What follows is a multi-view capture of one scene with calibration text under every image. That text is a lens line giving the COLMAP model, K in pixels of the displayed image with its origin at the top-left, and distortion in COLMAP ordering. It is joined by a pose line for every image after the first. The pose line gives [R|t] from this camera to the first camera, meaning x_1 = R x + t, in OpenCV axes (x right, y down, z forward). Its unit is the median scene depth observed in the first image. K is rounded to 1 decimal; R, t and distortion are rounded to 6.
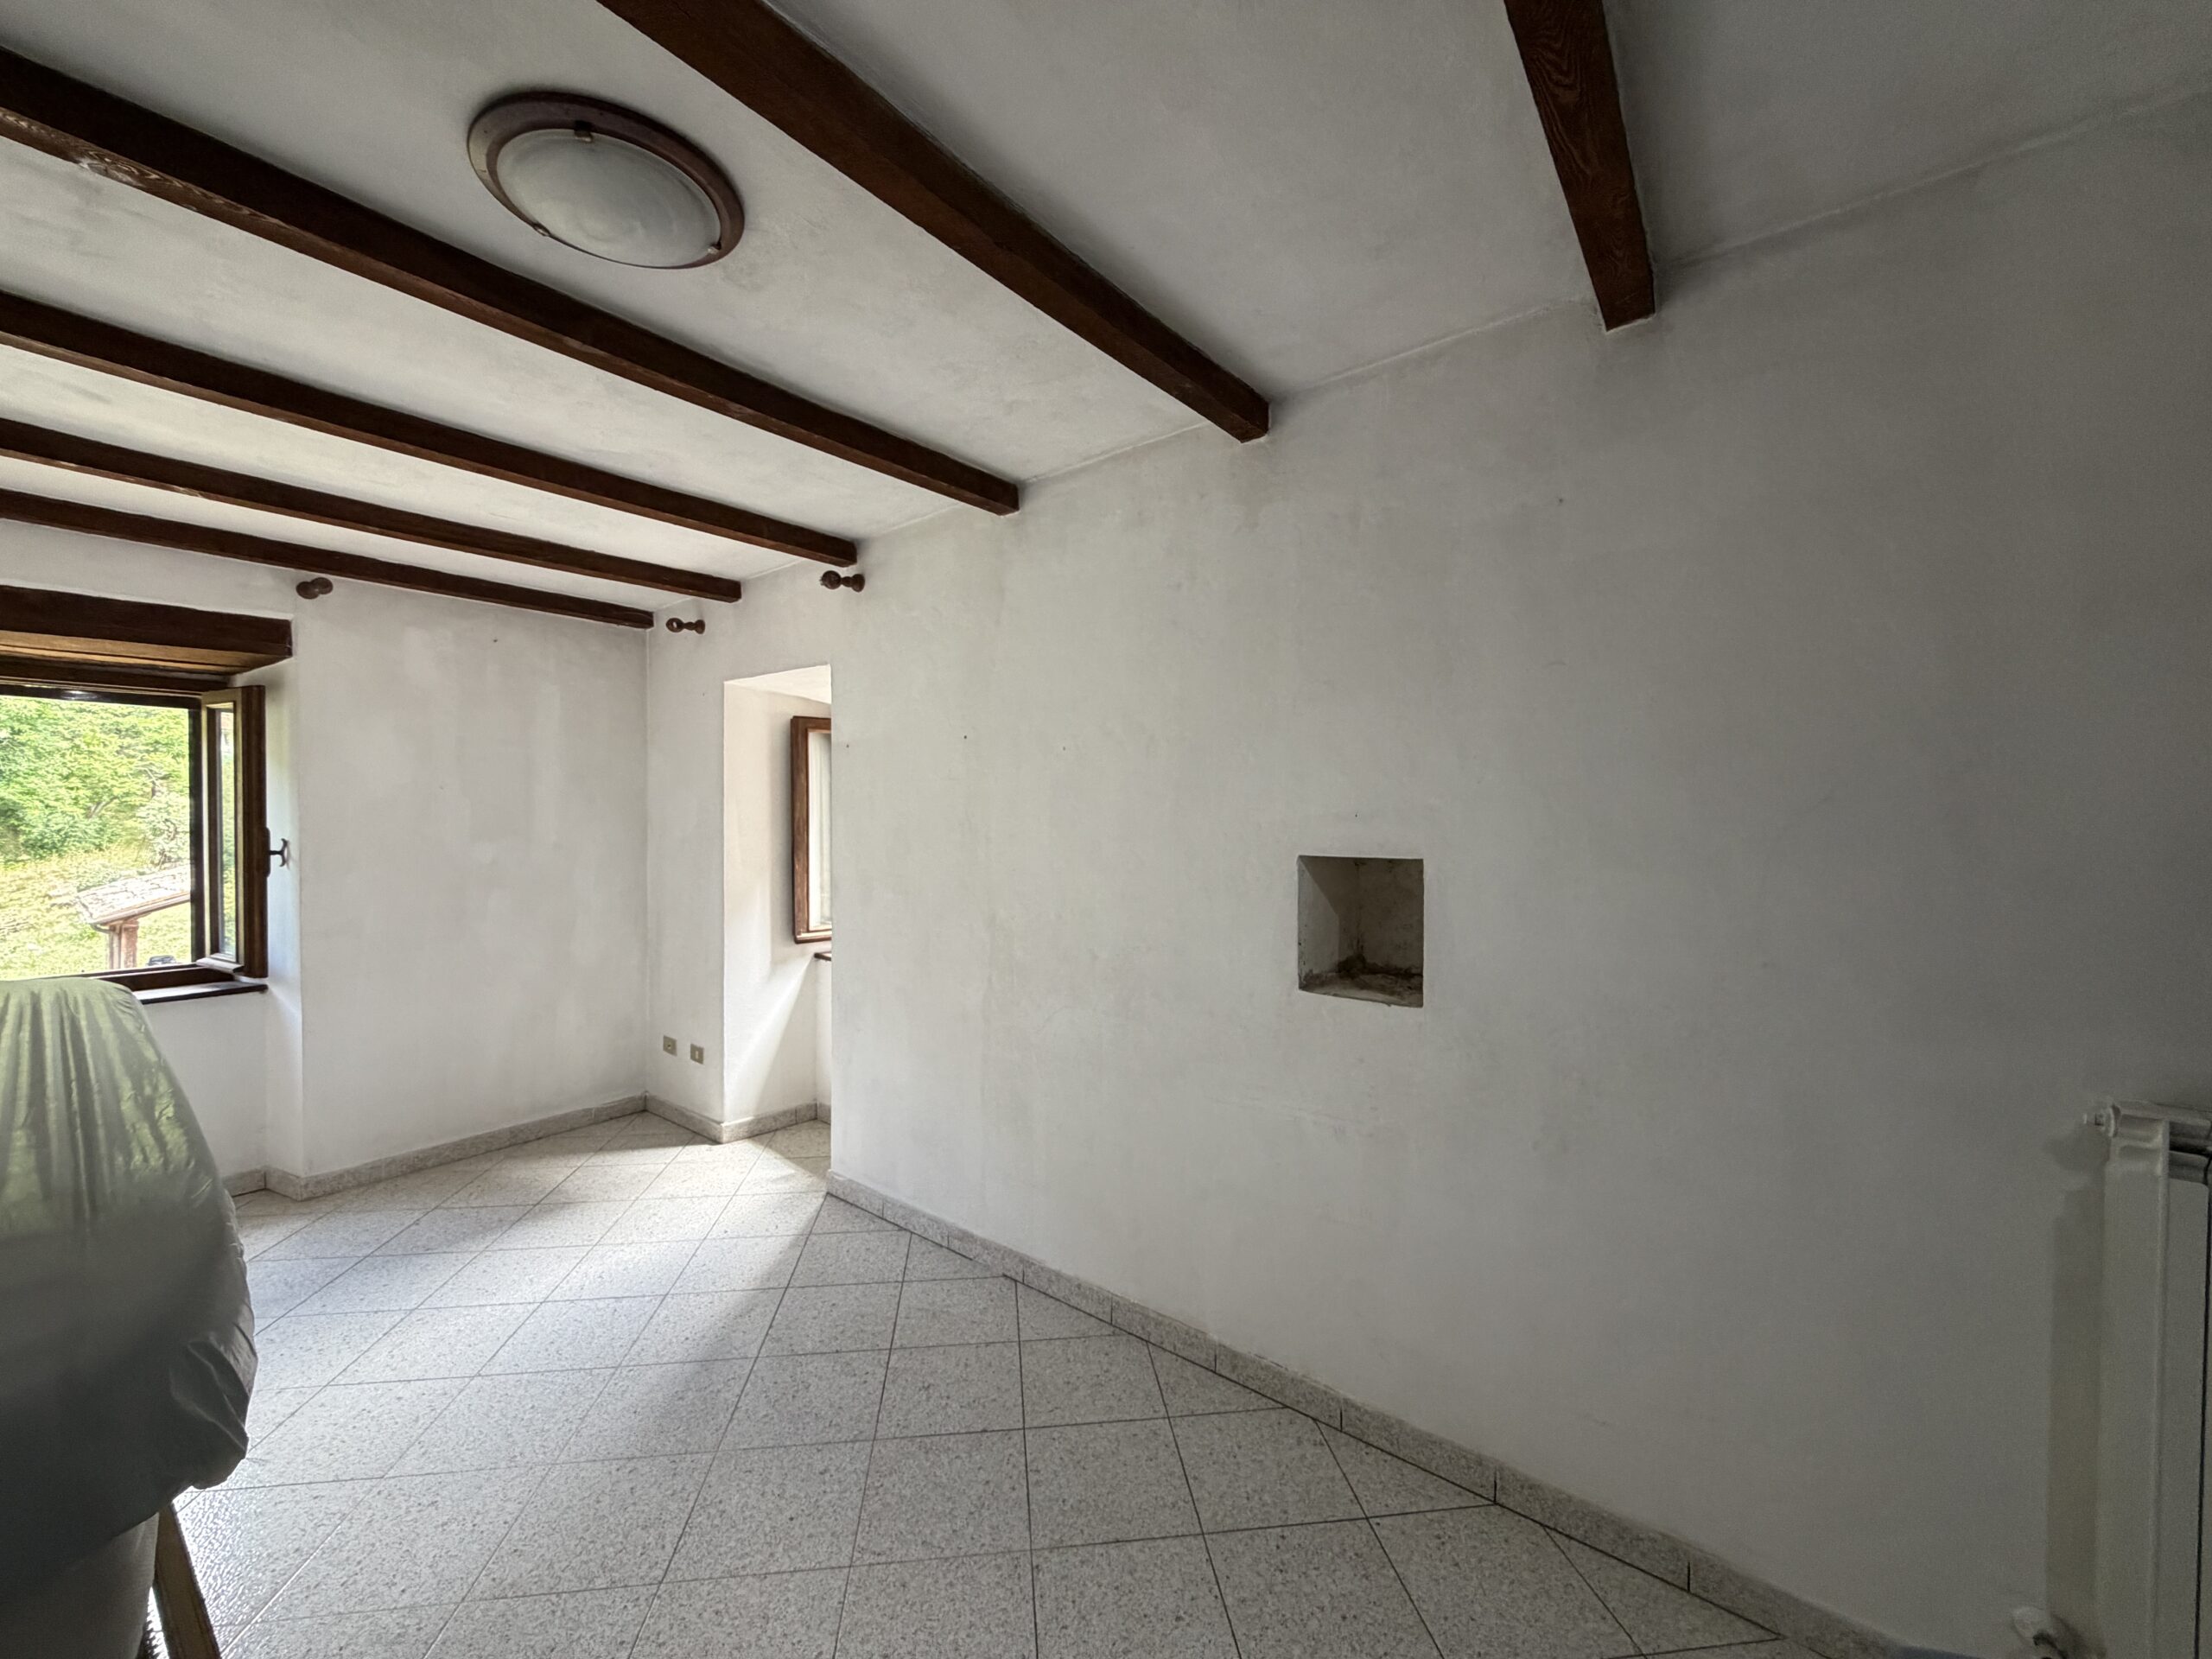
lens RADIAL K [[897.5, 0, 1109.2], [0, 897.5, 817.8], [0, 0, 1]] dist [0.002027, -0.000160]
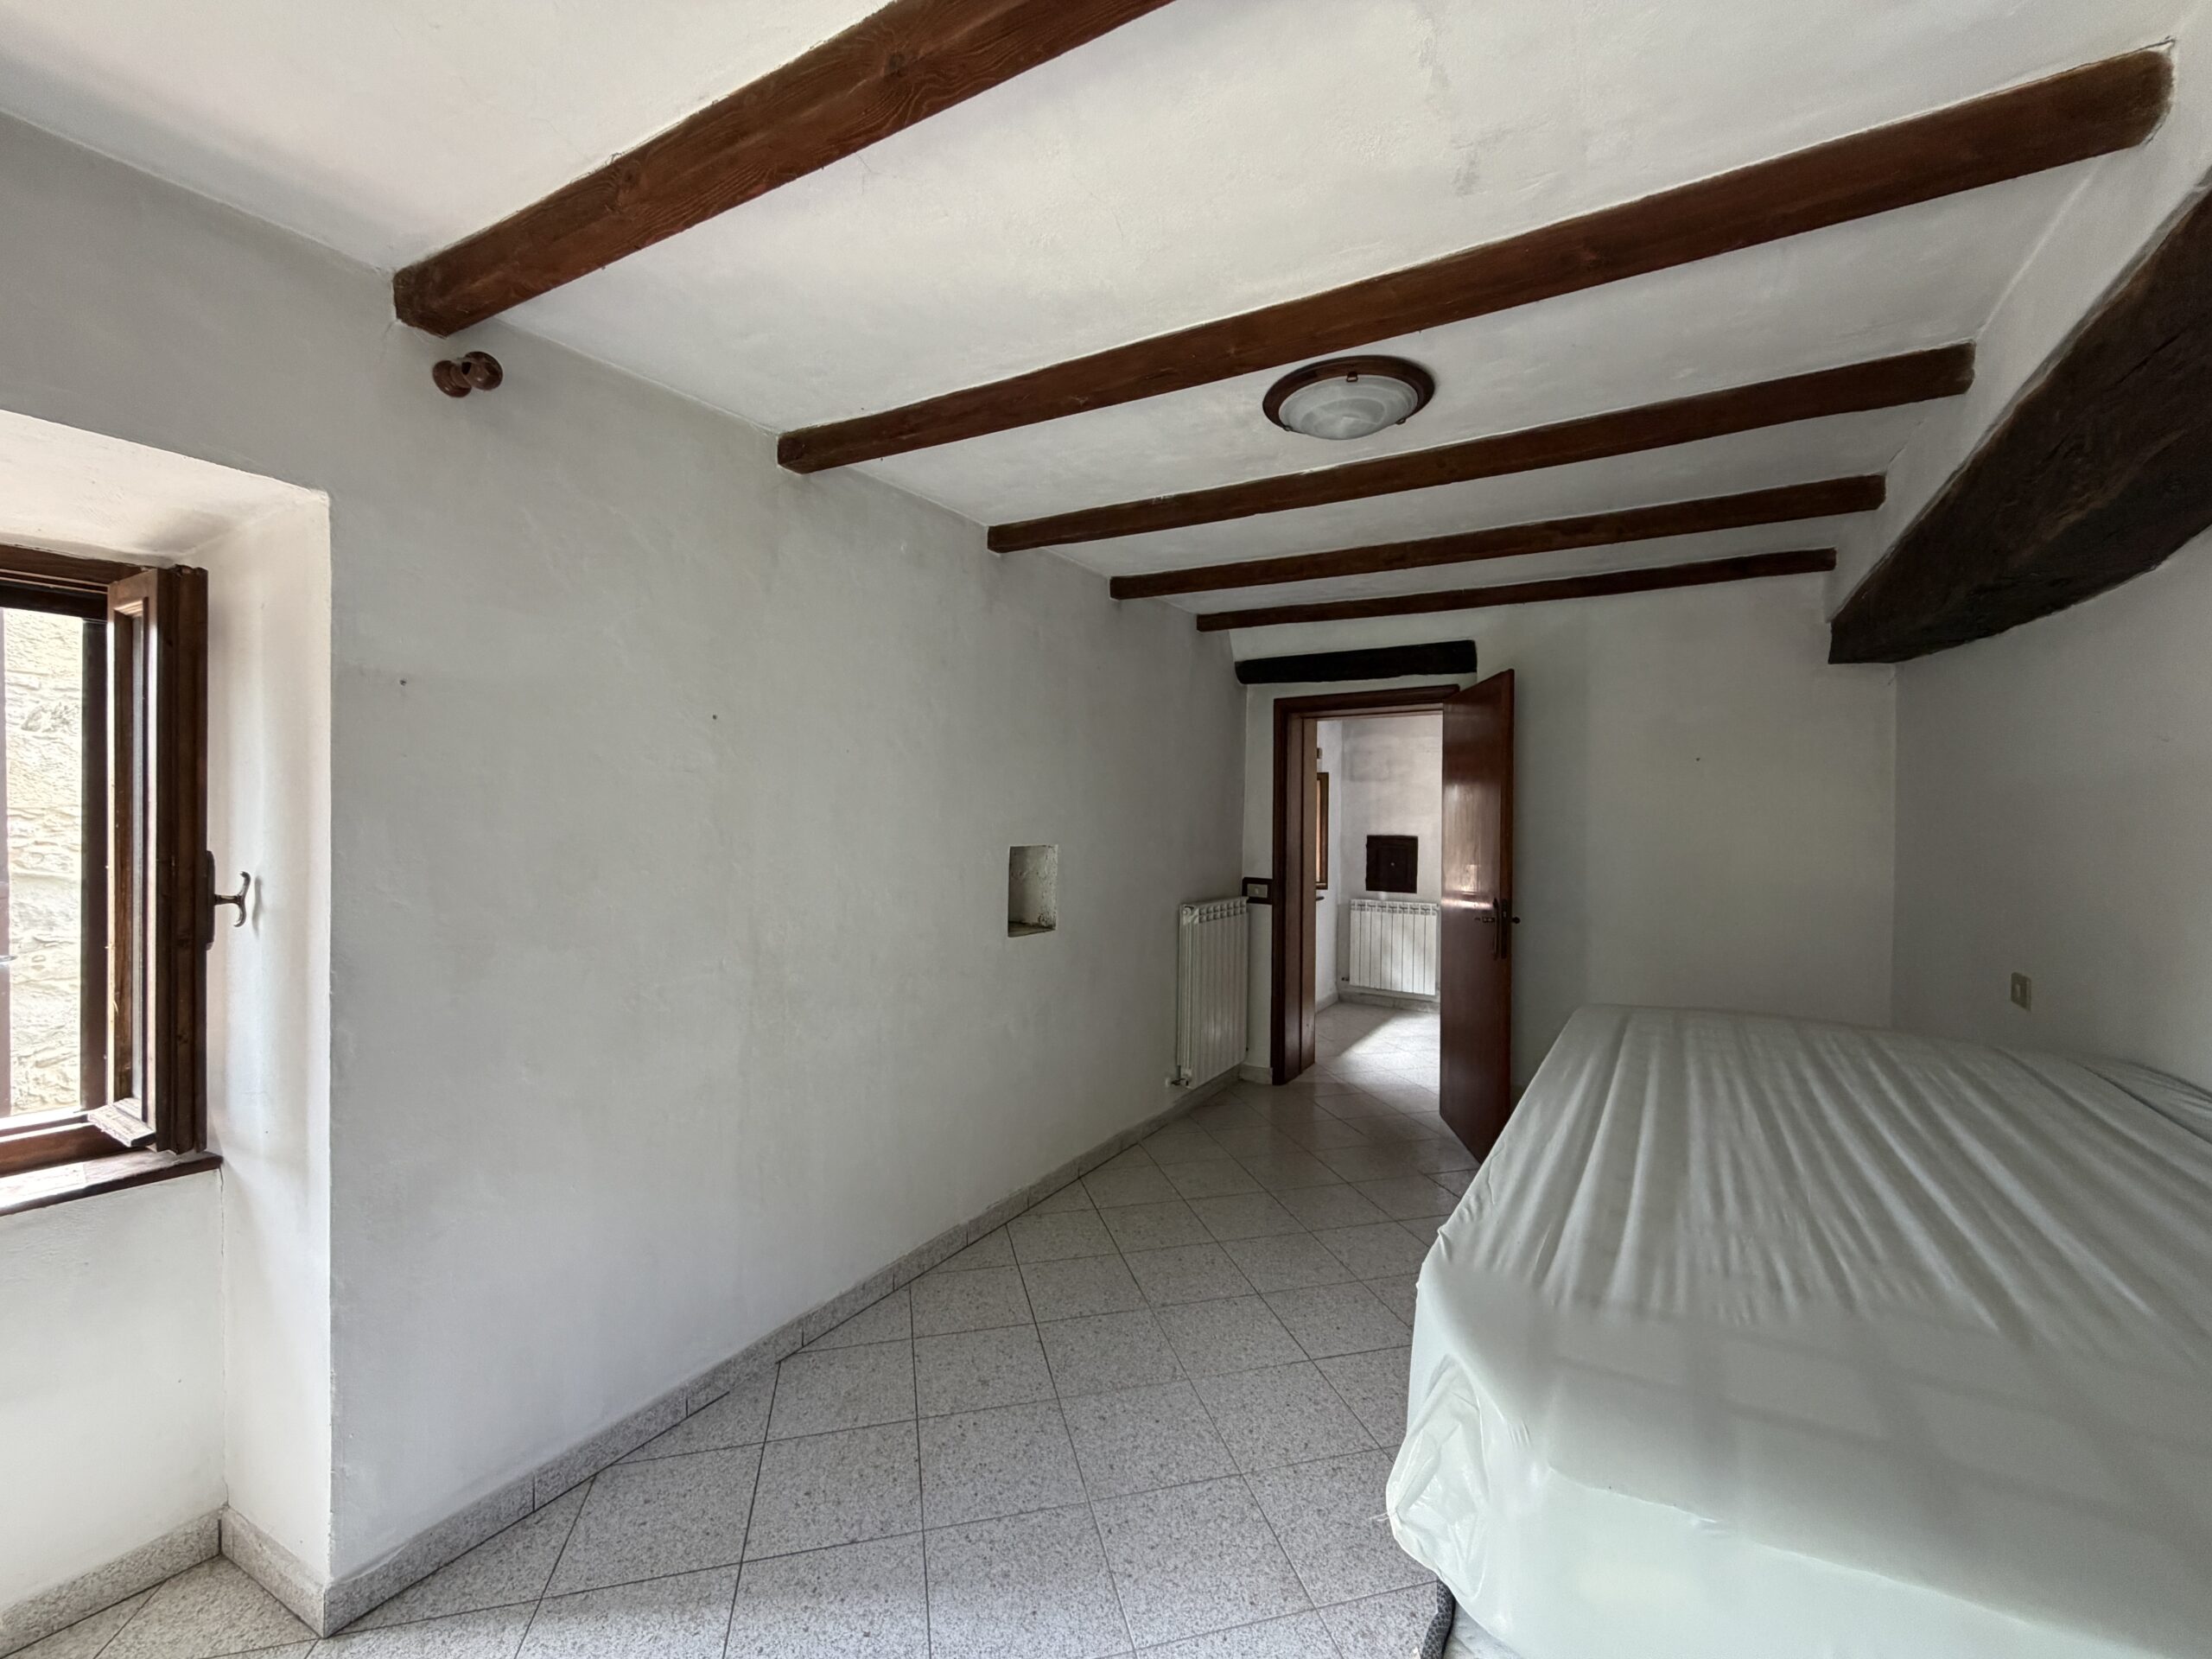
lens RADIAL K [[885.4, 0, 1099.9], [0, 885.4, 828.8], [0, 0, 1]] dist [0.001557, -0.000546]
pose [[-0.118598, -0.013292, 0.992853, -1.163788], [-0.003191, 0.999910, 0.013005, -0.008240], [-0.992937, -0.001625, -0.118630, 0.950399]]
